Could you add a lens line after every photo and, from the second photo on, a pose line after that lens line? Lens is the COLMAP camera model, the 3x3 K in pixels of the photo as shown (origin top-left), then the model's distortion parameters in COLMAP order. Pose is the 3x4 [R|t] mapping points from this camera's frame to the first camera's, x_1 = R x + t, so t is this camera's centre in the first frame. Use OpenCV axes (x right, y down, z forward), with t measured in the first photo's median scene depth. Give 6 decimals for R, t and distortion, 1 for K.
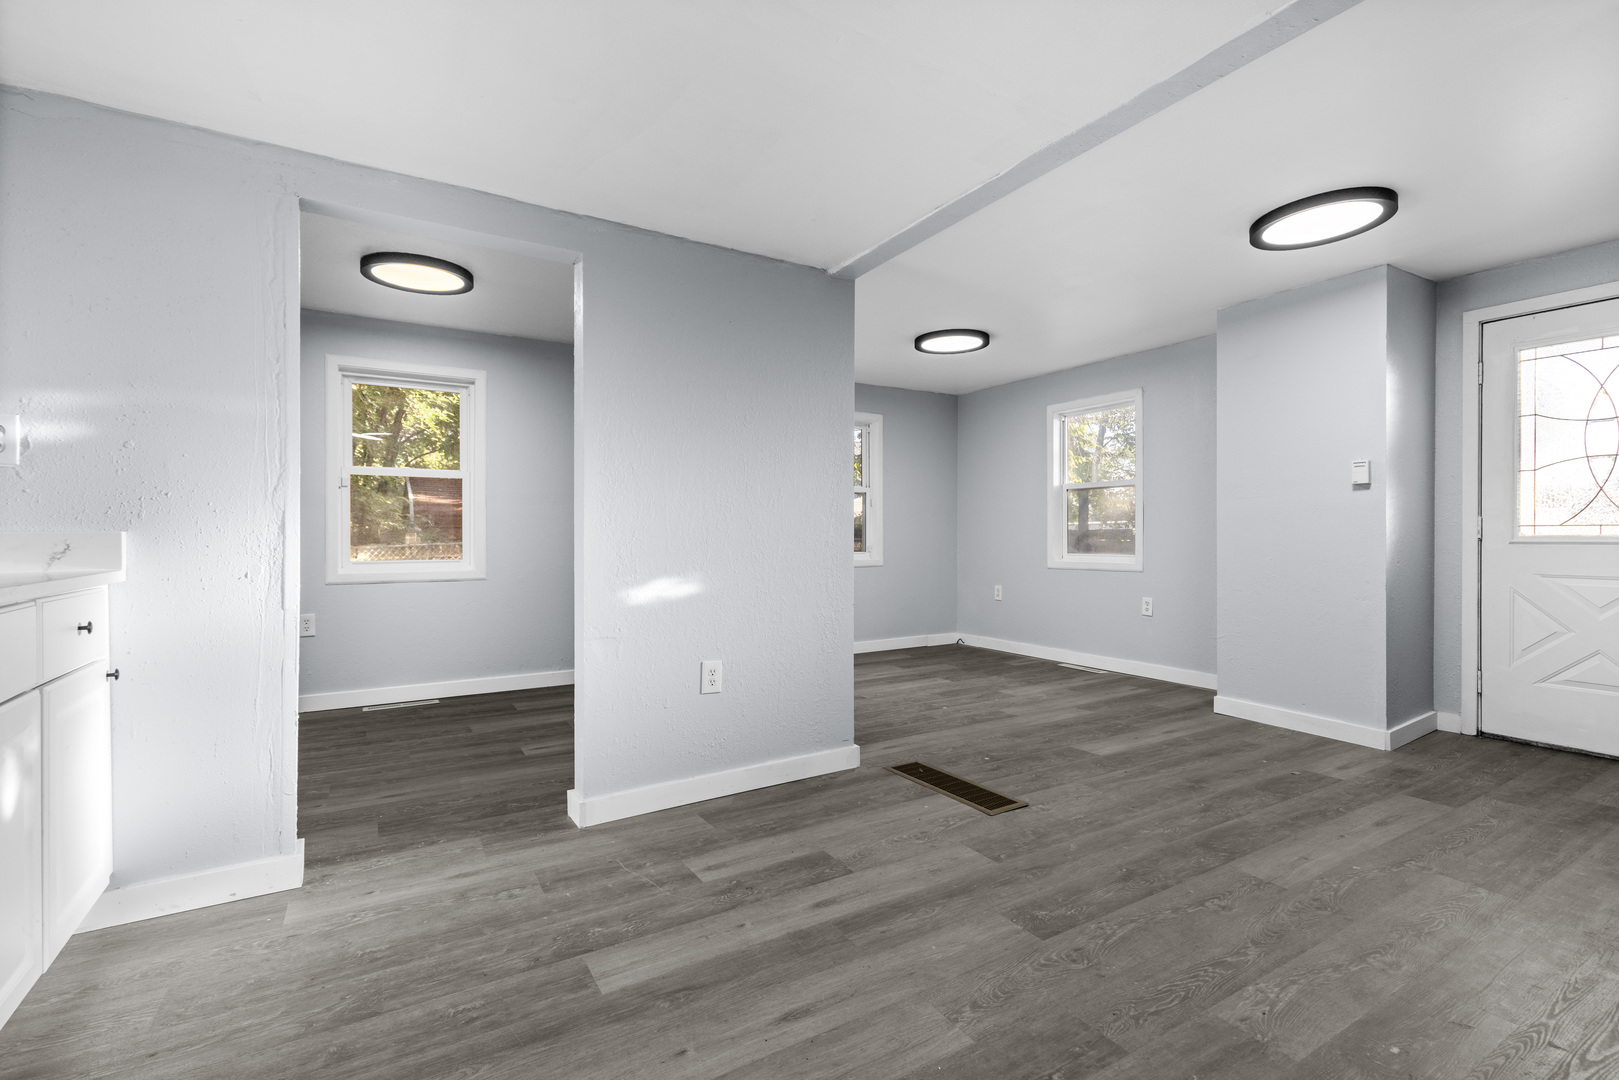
lens RADIAL K [[733.2, 0, 809.3], [0, 733.2, 538.8], [0, 0, 1]] dist [0.002965, 0.000301]
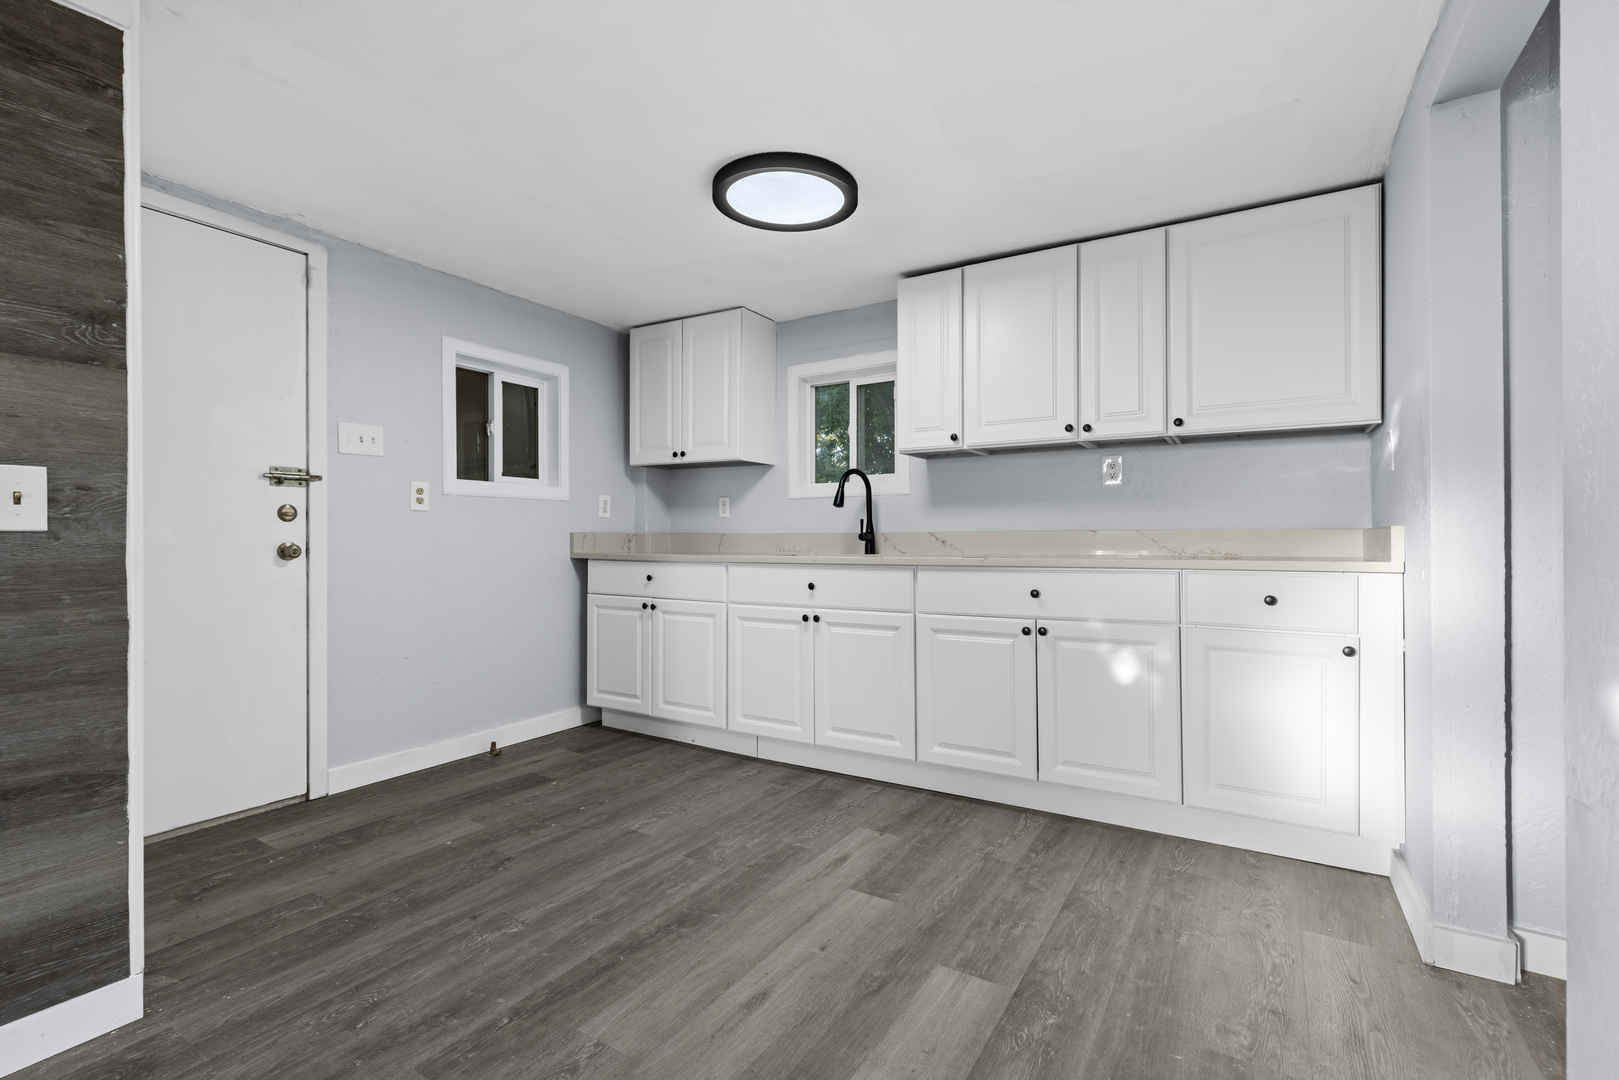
lens RADIAL K [[733.2, 0, 810.8], [0, 733.2, 537.5], [0, 0, 1]] dist [0.002965, 0.000301]
pose [[-0.890388, 0.007271, -0.455143, 0.114261], [0.004884, 0.999967, 0.006421, -0.000894], [0.455175, 0.003495, -0.890395, 0.591720]]
